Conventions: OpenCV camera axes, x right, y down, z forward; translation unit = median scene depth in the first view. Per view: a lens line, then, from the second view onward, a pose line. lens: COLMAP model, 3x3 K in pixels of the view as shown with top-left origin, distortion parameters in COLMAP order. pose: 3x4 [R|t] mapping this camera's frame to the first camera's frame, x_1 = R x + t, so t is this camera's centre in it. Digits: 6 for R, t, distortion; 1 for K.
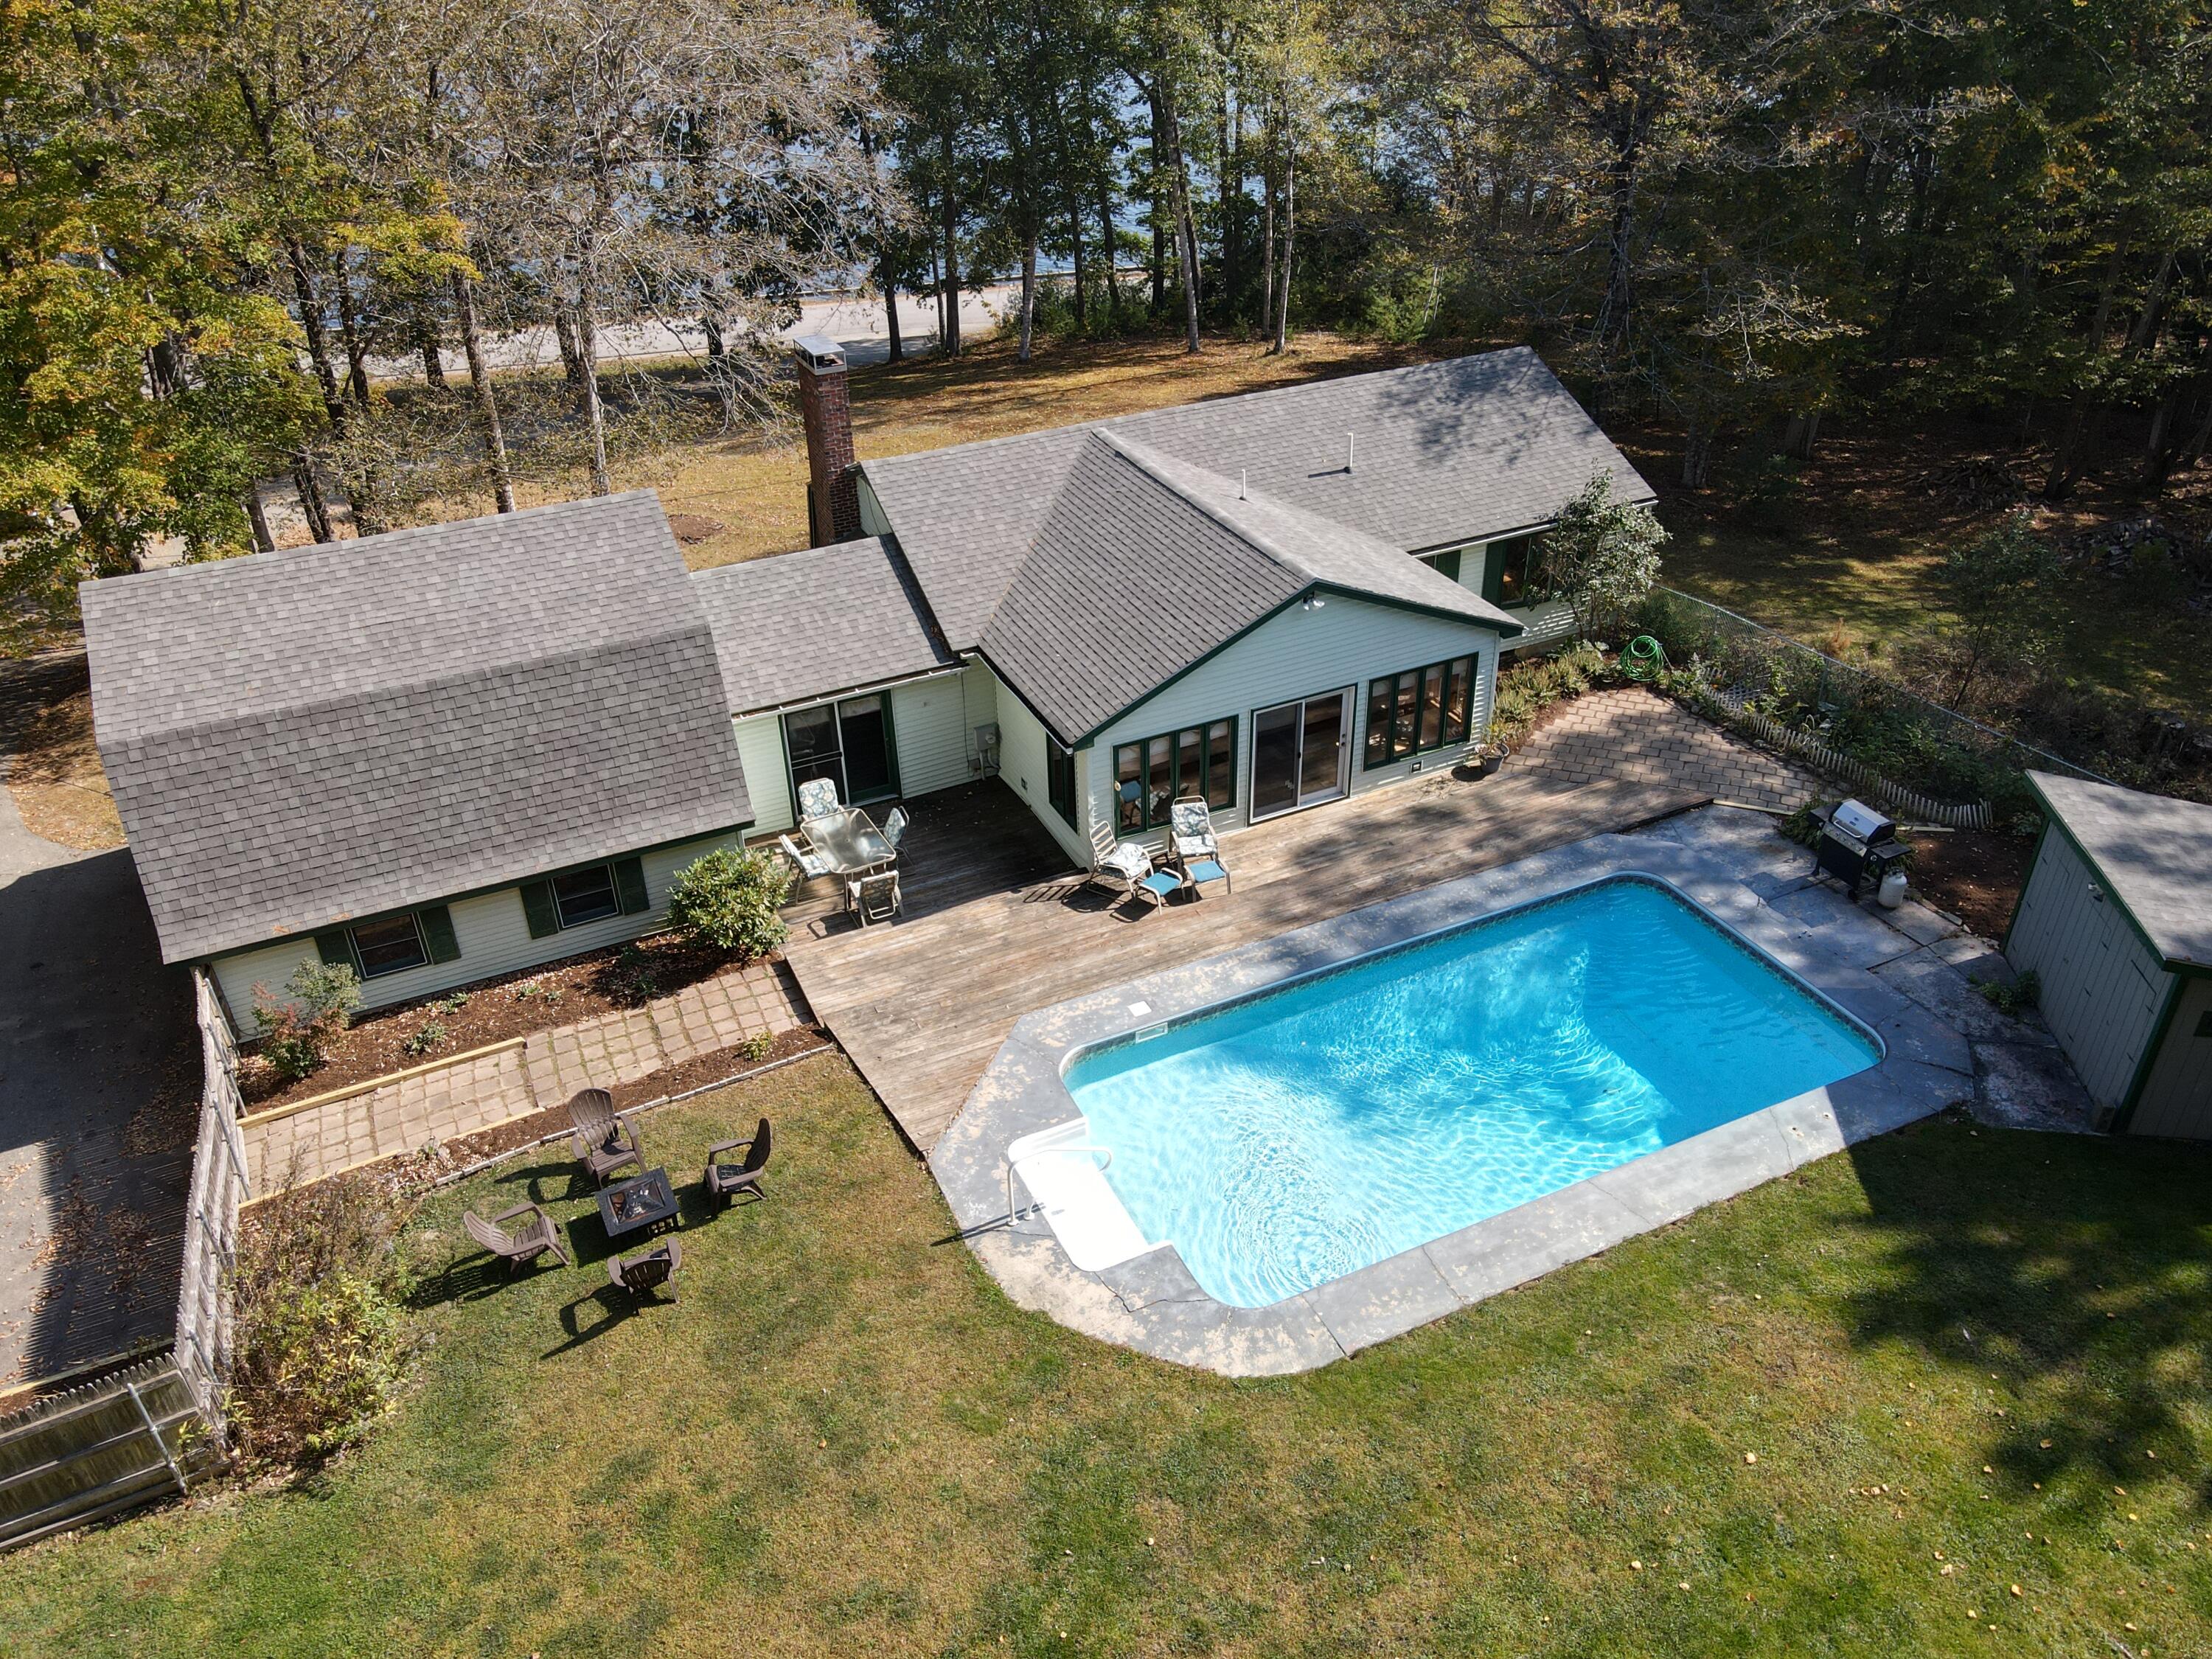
lens RADIAL K [[1633.5, 0, 1106.0], [0, 1633.5, 829.5], [0, 0, 1]] dist [-0.016326, 0.053805]
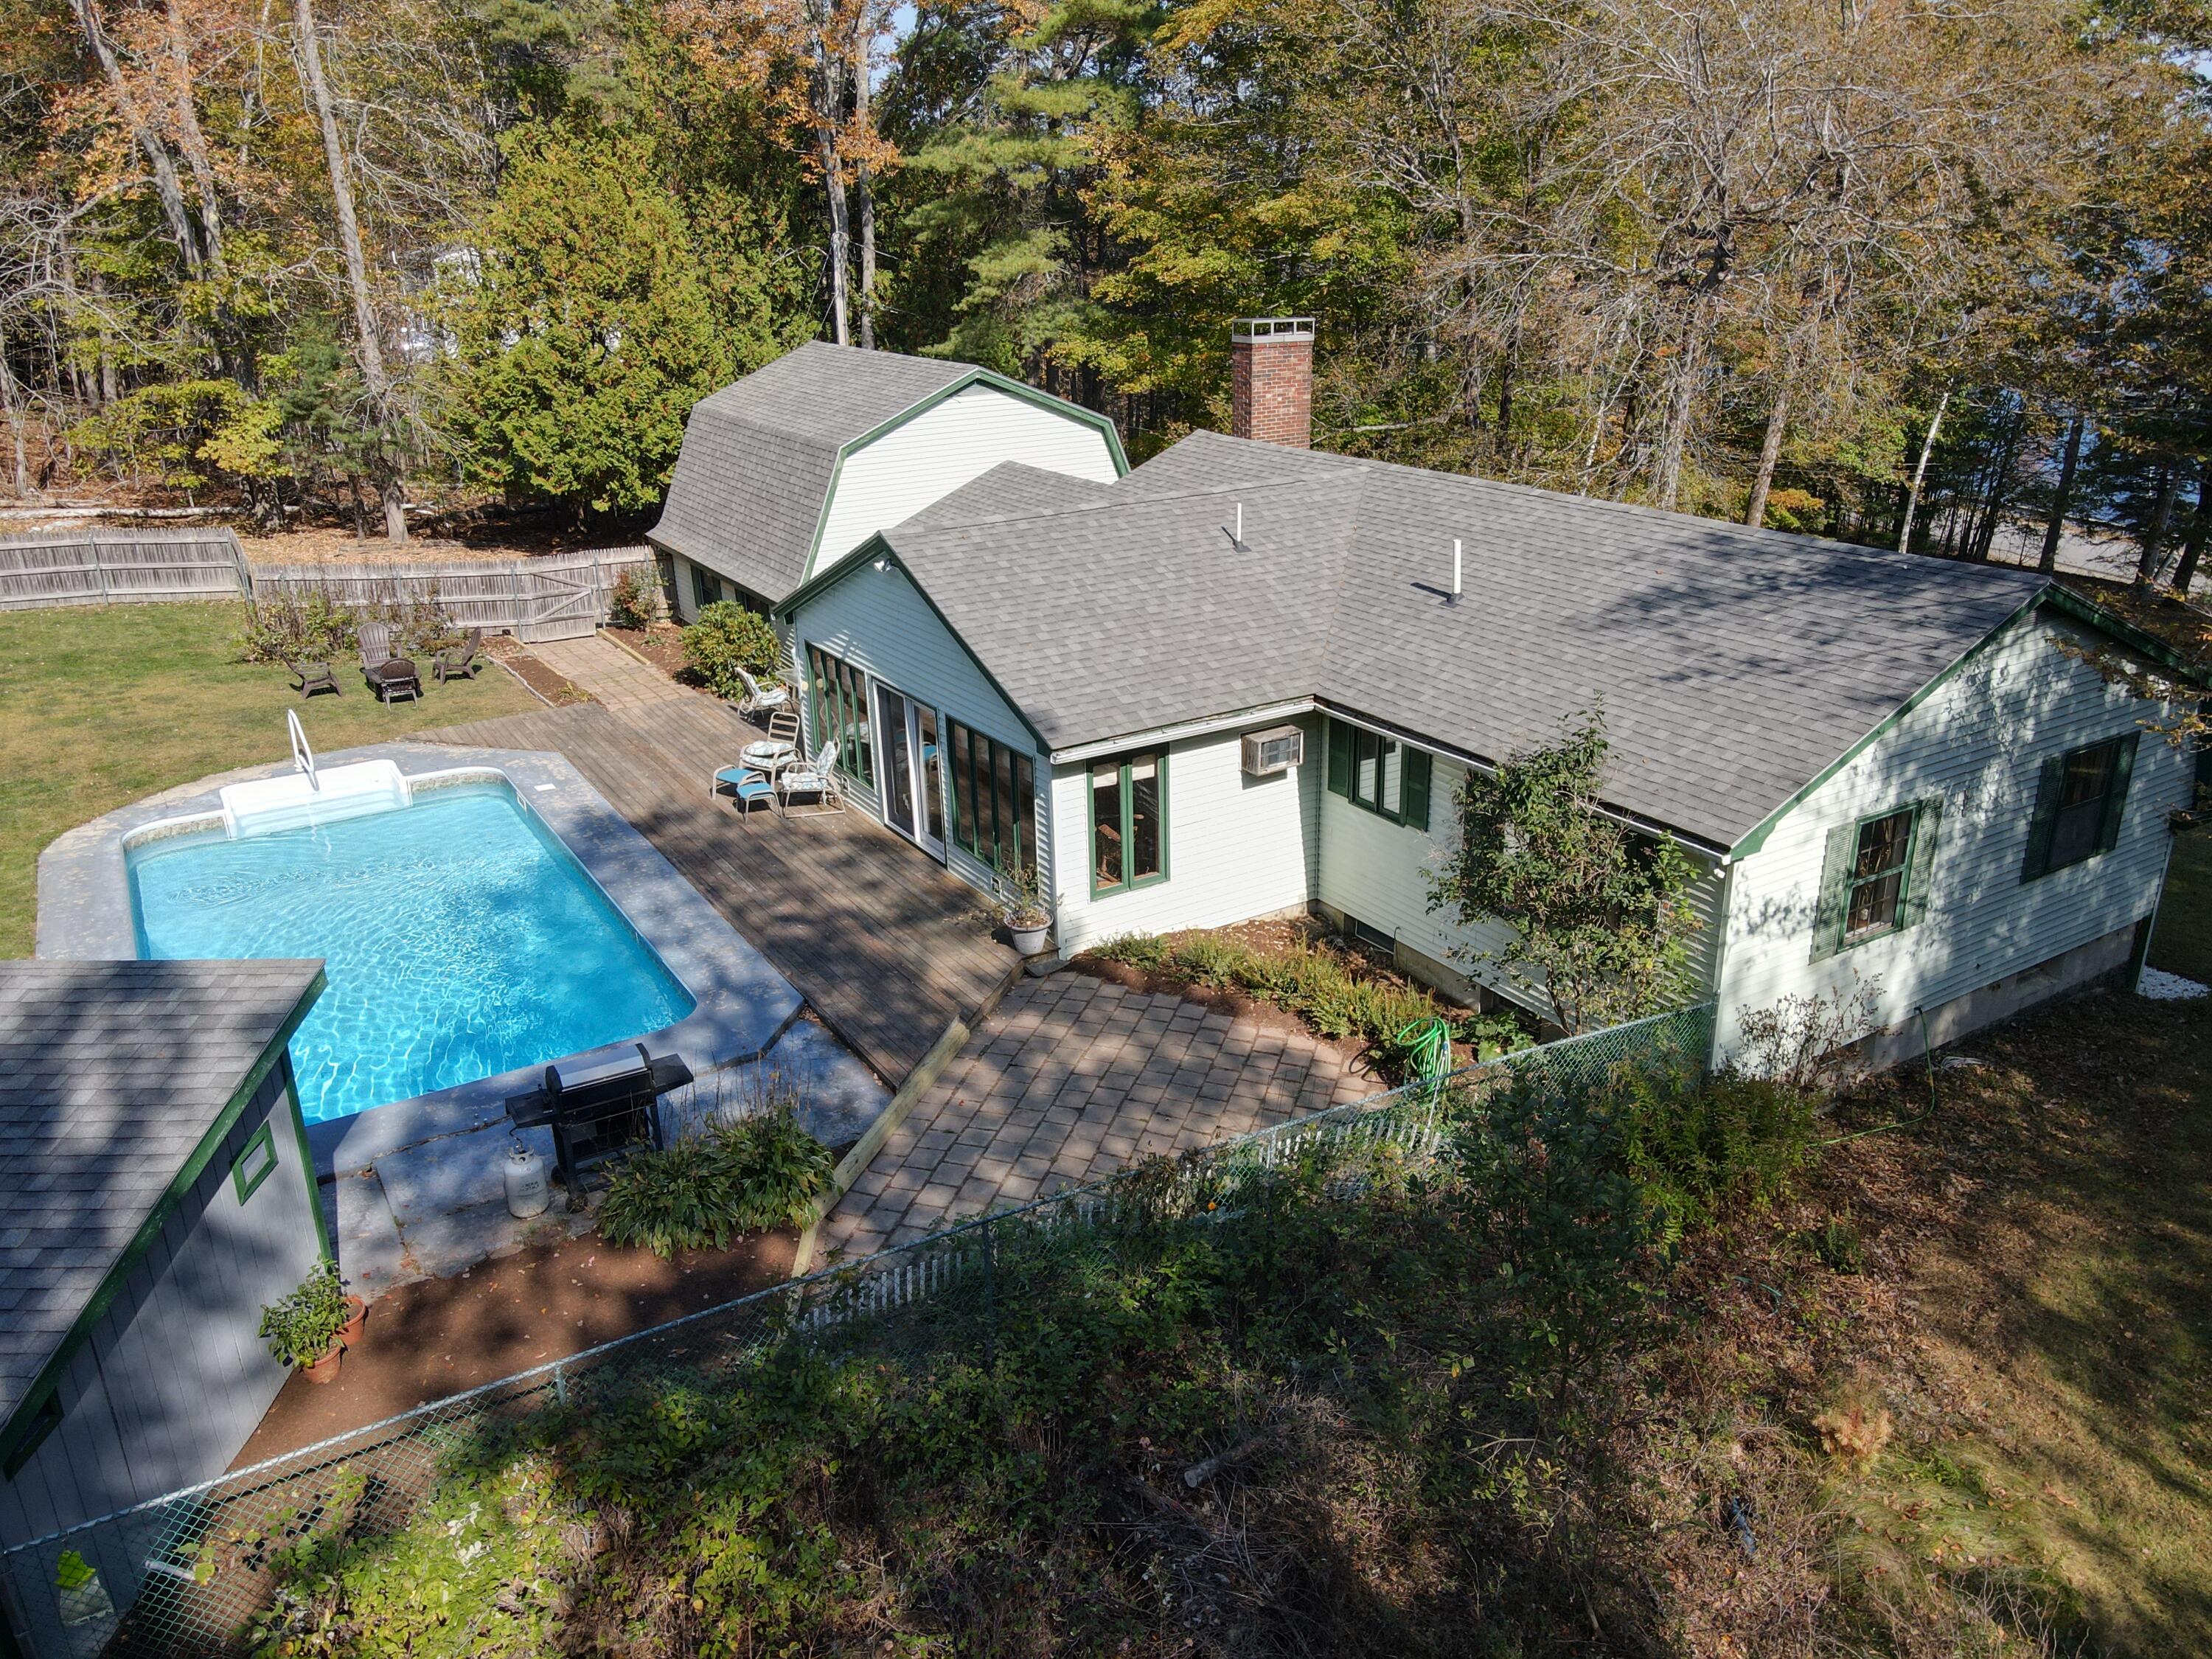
lens RADIAL K [[1633.5, 0, 1106.0], [0, 1633.5, 829.5], [0, 0, 1]] dist [-0.016326, 0.053805]
pose [[0.107981, 0.377137, -0.919841, 1.052289], [-0.506951, 0.816802, 0.275380, -0.348179], [0.855185, 0.436579, 0.279389, 1.023414]]
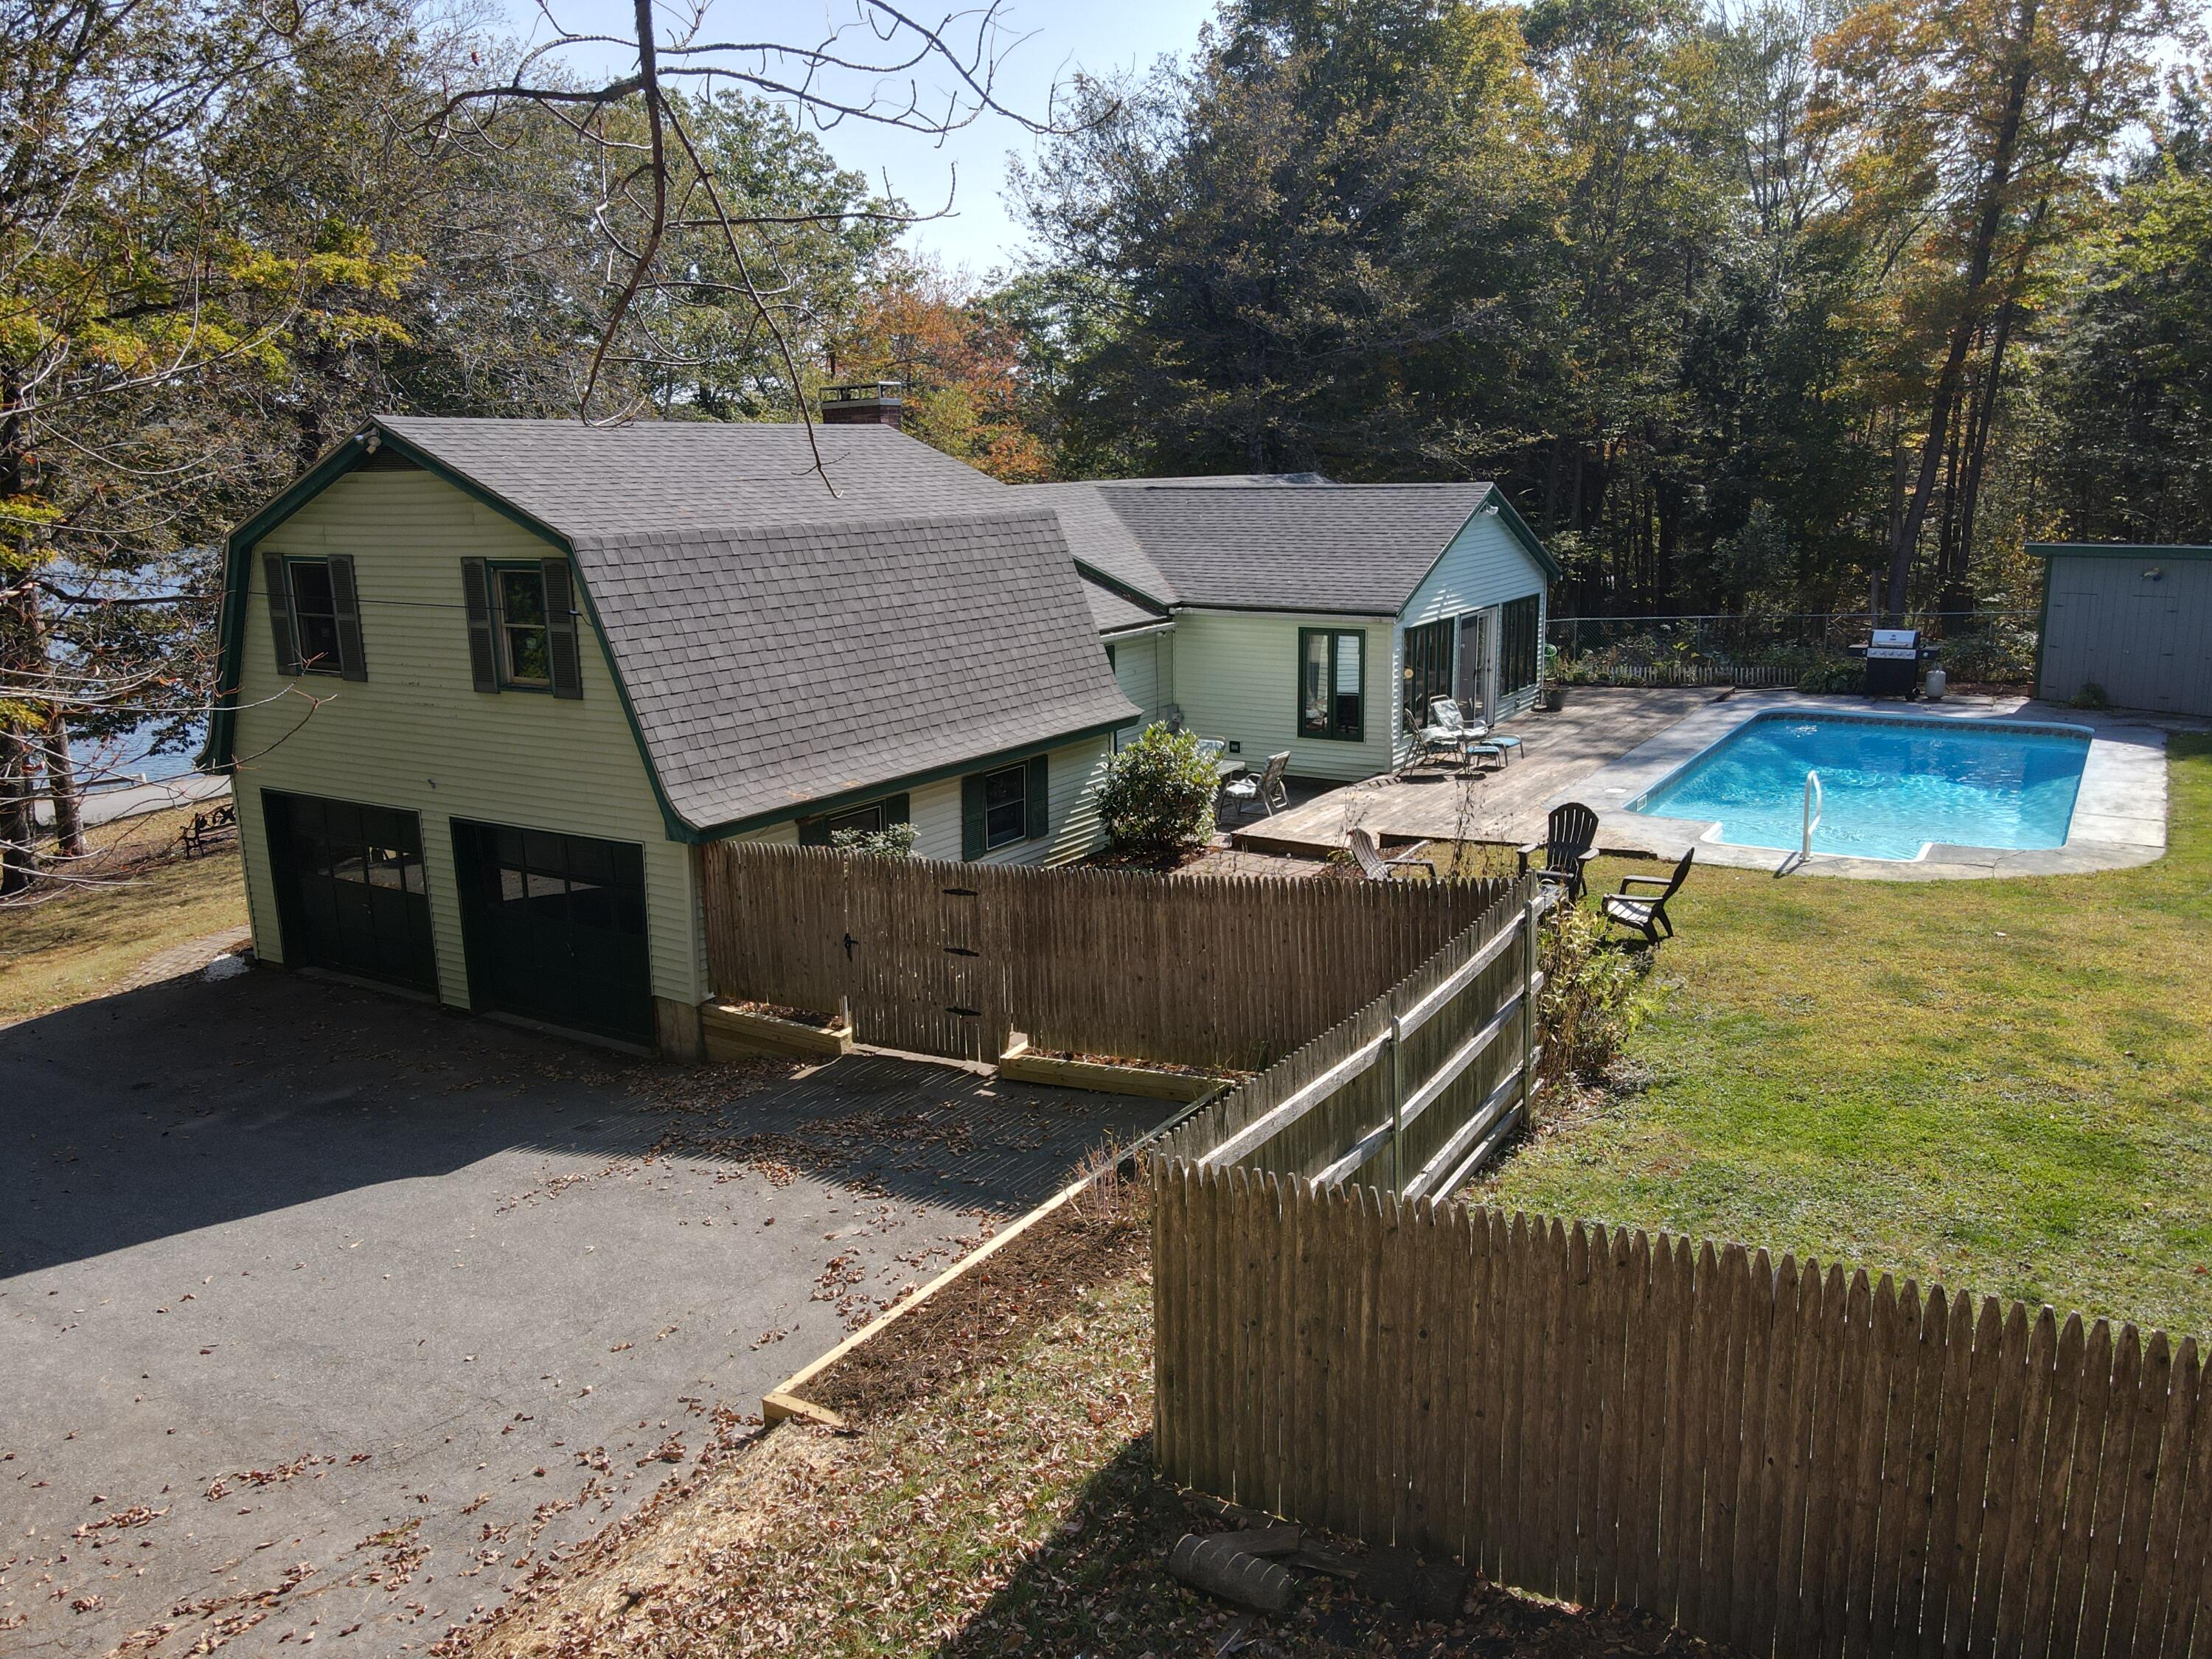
lens RADIAL K [[1677.7, 0, 1106.0], [0, 1677.7, 829.5], [0, 0, 1]] dist [0.019709, 0.009157]
pose [[0.835300, -0.102930, 0.540073, -0.790349], [0.283684, 0.922143, -0.263012, 0.309645], [-0.470953, 0.372904, 0.799466, 0.333493]]
